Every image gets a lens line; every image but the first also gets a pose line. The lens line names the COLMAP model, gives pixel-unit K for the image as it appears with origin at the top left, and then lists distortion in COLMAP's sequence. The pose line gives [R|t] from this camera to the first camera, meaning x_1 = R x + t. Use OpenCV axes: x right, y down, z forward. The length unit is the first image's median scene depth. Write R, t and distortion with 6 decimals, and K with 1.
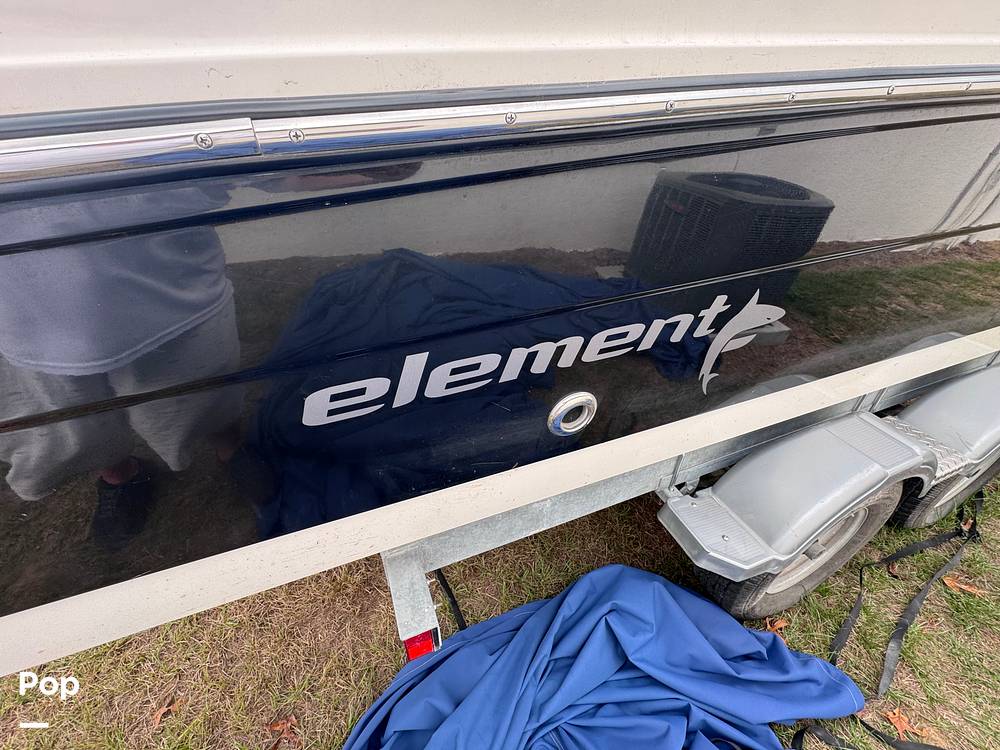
lens RADIAL K [[402.0, 0, 496.5], [0, 402.0, 376.2], [0, 0, 1]] dist [-0.000800, -0.000415]
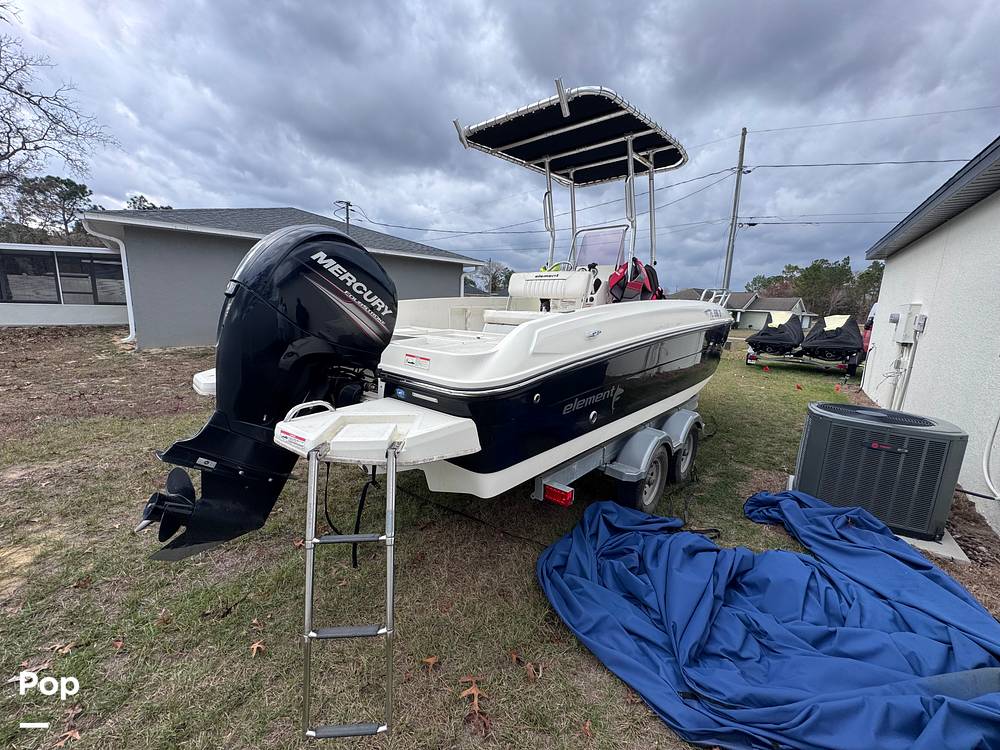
lens RADIAL K [[402.0, 0, 500.5], [0, 402.0, 373.6], [0, 0, 1]] dist [-0.000800, -0.000415]
pose [[0.893850, -0.068075, 0.443169, -1.558983], [0.226620, 0.921455, -0.315537, 0.490234], [-0.386880, 0.382473, 0.839070, -1.411152]]
